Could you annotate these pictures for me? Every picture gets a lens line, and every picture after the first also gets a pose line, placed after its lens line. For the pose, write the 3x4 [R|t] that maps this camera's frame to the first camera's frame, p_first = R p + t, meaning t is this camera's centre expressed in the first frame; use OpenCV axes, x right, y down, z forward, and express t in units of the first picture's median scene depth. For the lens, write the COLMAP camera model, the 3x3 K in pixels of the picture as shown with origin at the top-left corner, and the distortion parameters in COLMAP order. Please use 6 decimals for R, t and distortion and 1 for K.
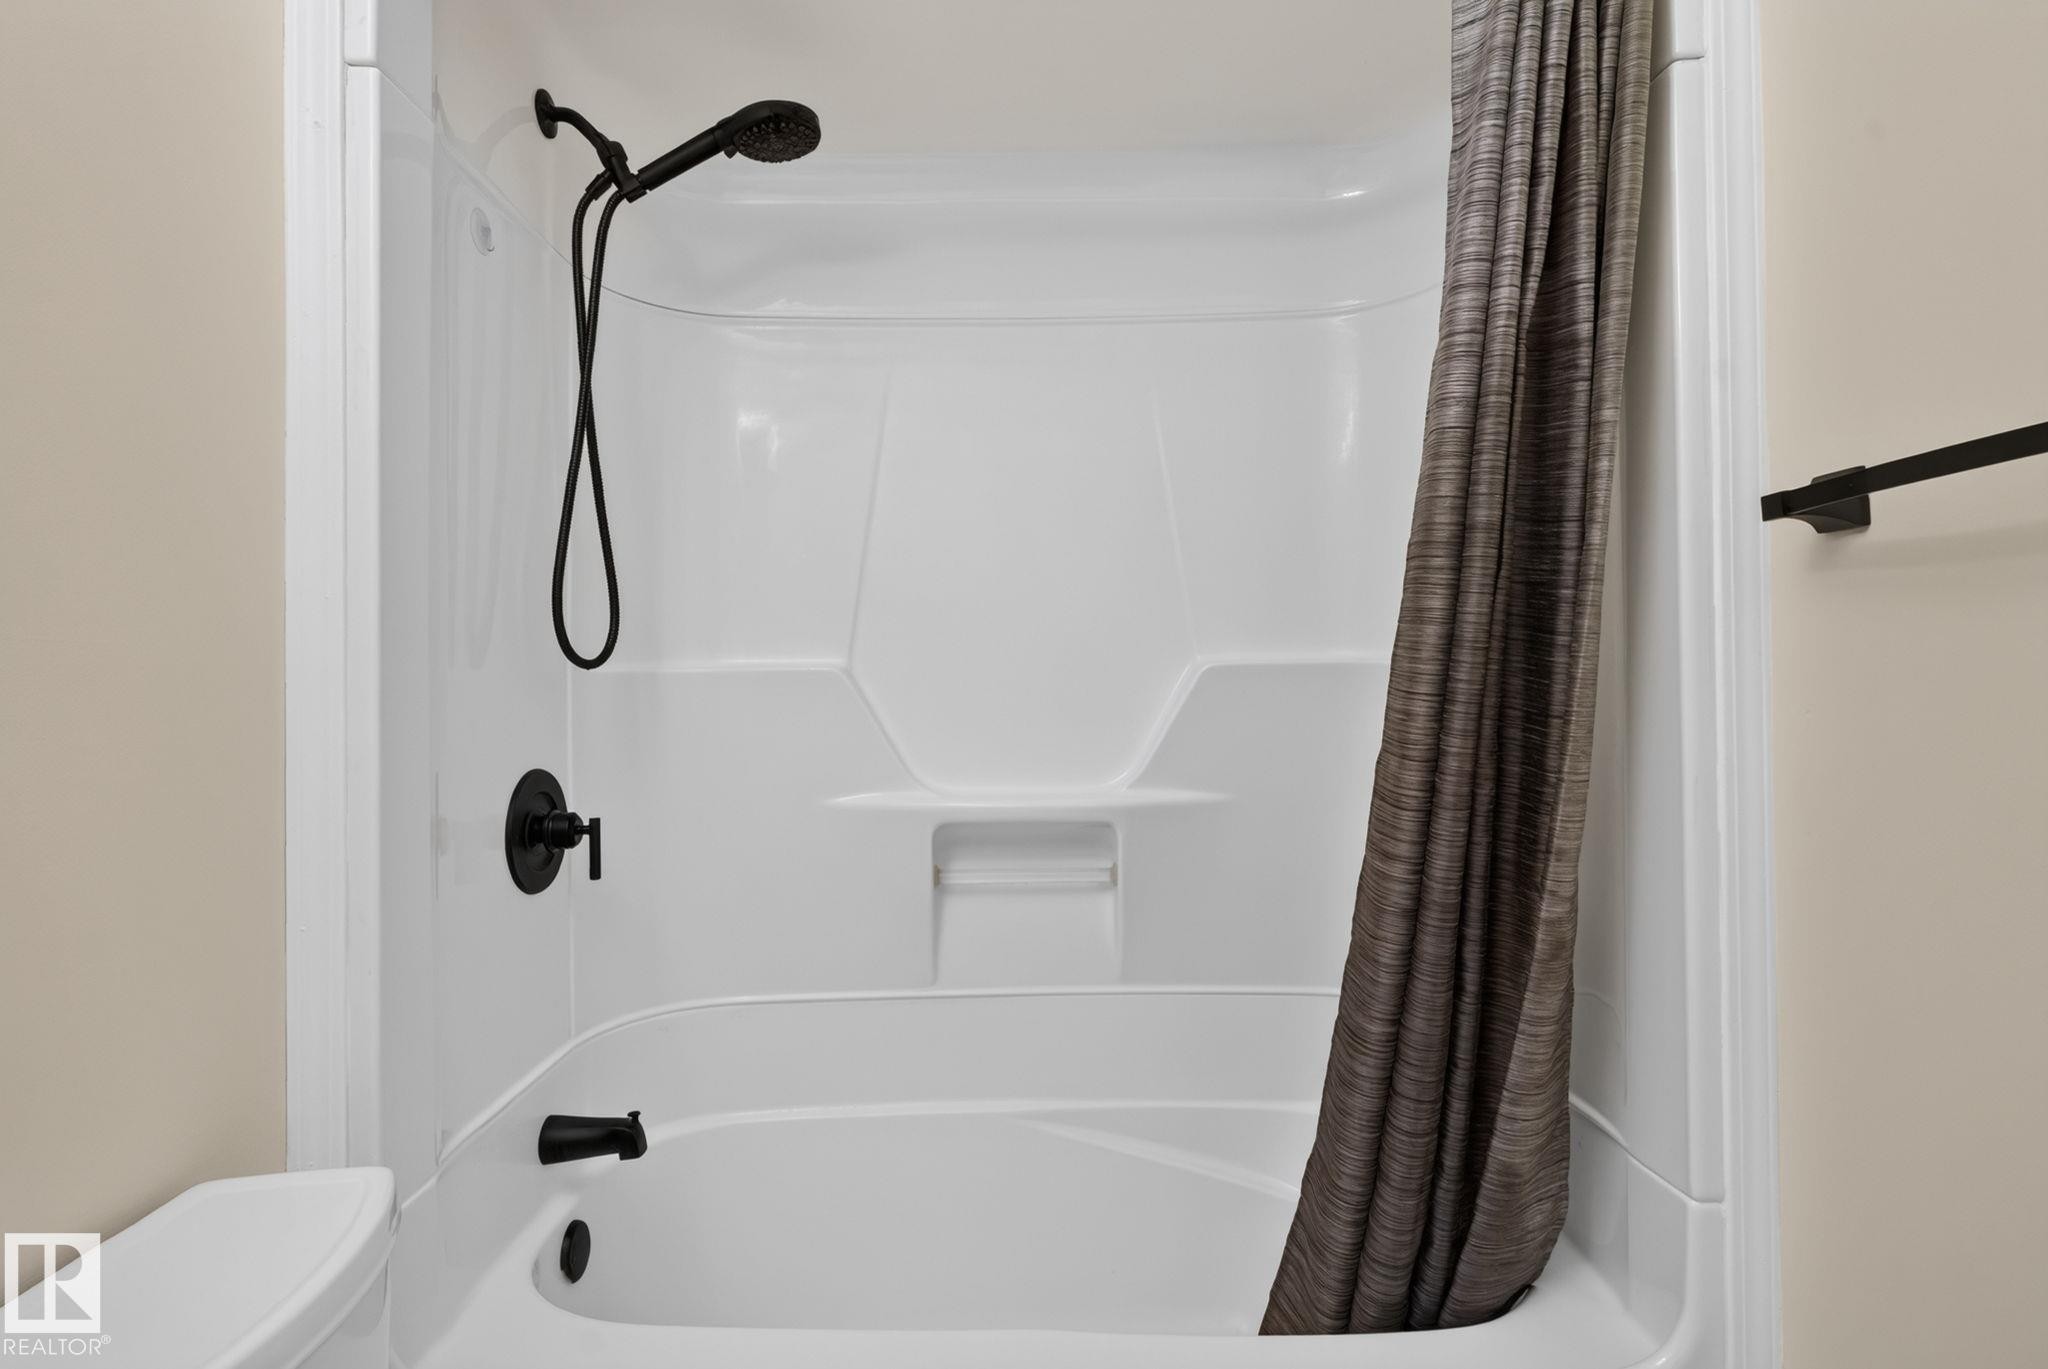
lens RADIAL K [[1069.3, 0, 1028.5], [0, 1069.3, 679.0], [0, 0, 1]] dist [0.003049, 0.000165]
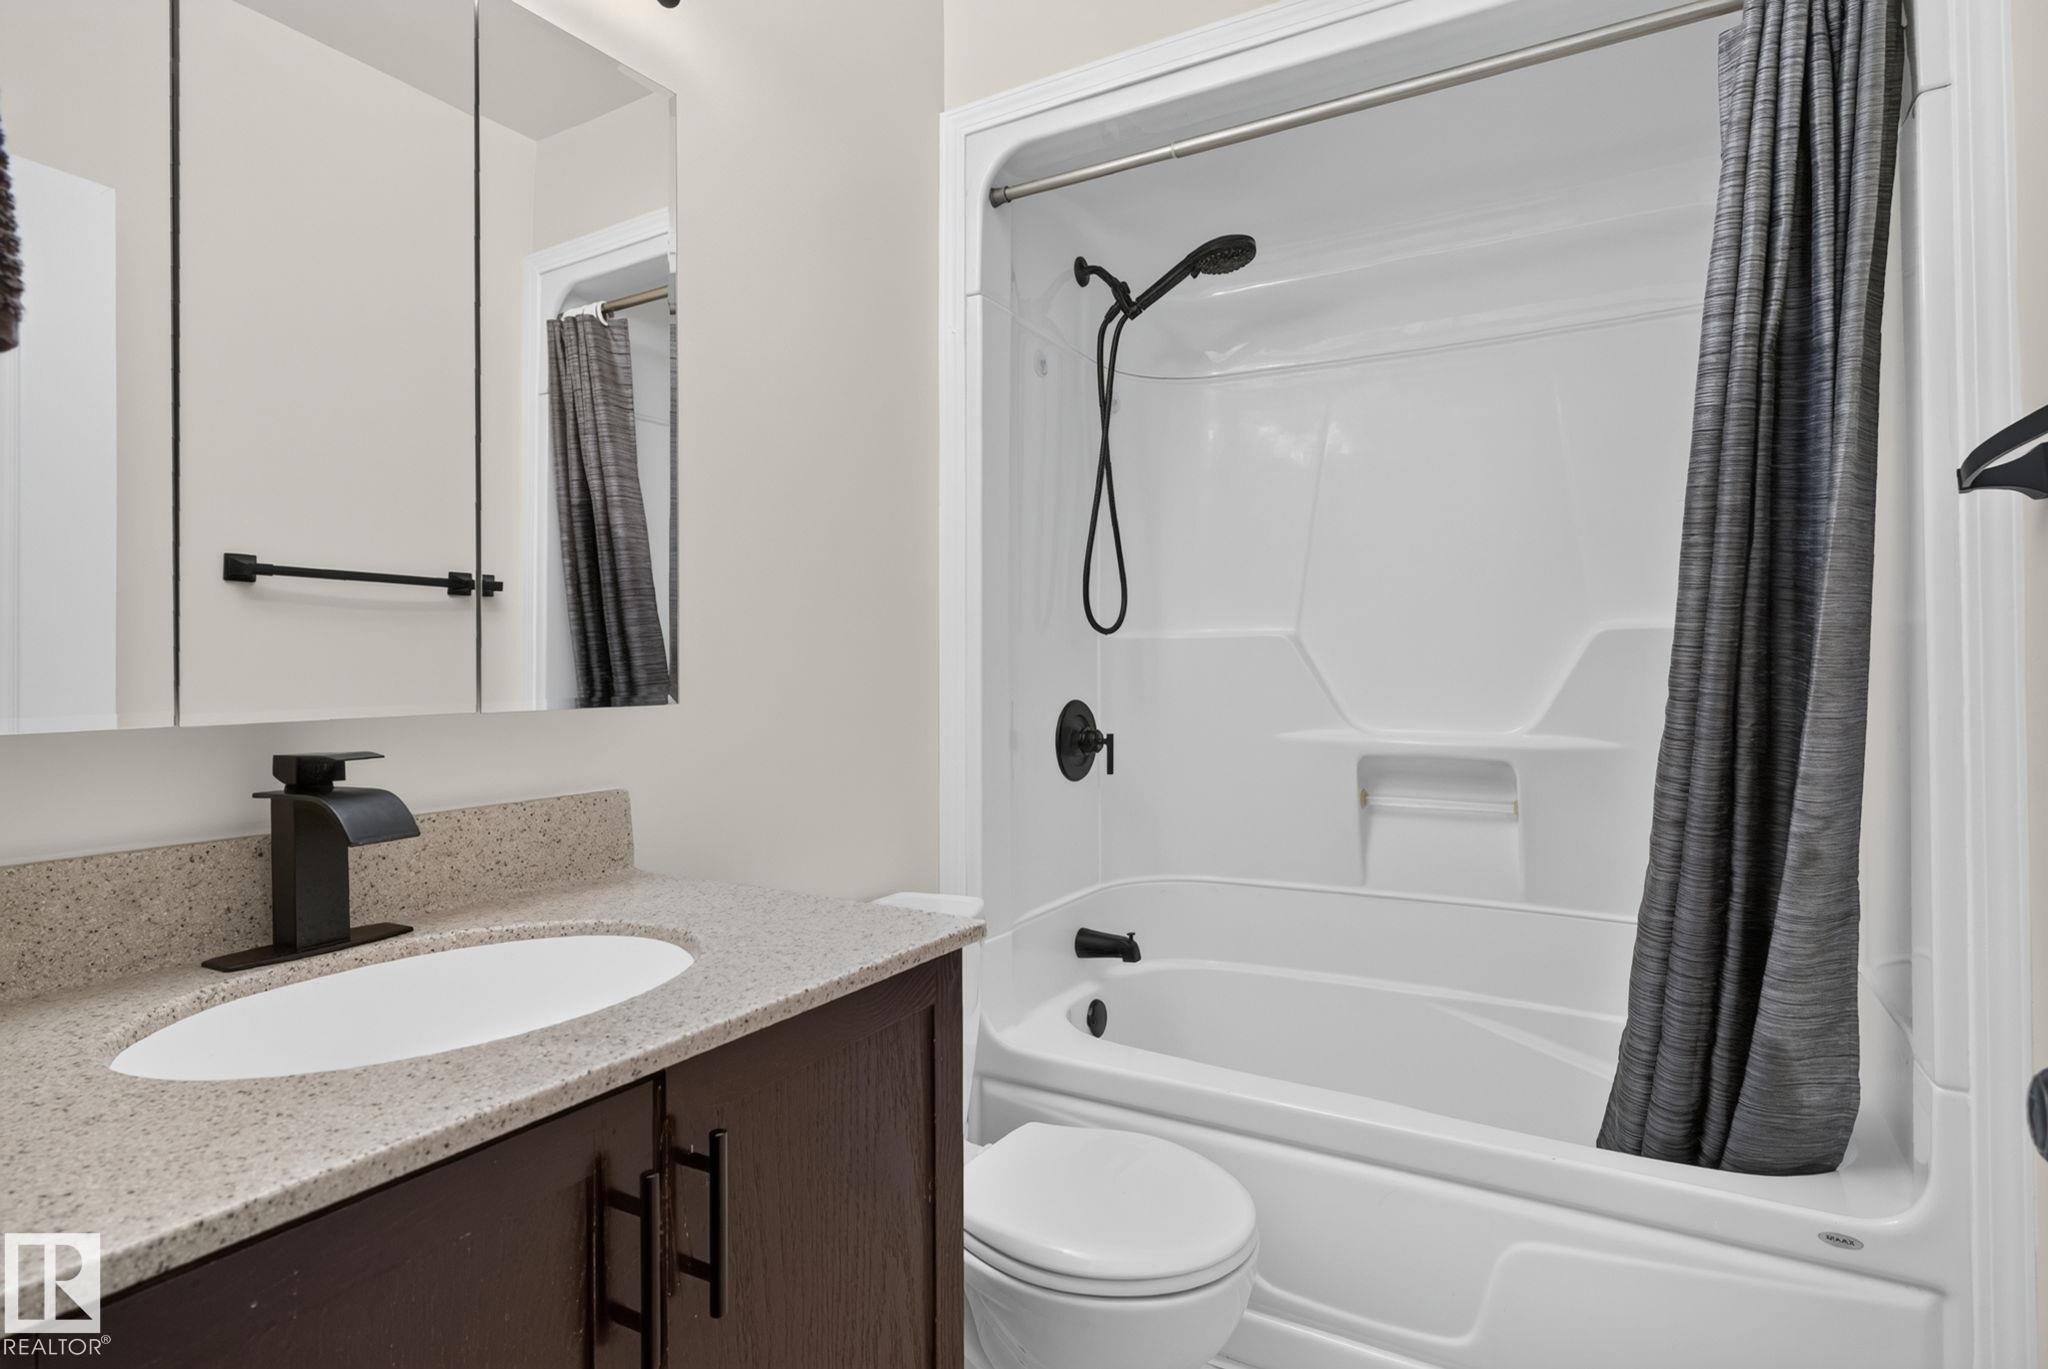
lens RADIAL K [[1069.3, 0, 1025.9], [0, 1069.3, 681.8], [0, 0, 1]] dist [0.003049, 0.000165]
pose [[0.856319, 0.015269, -0.516221, 0.342591], [-0.004246, 0.999737, 0.022526, 0.029829], [0.516429, -0.017098, 0.856159, -0.442579]]
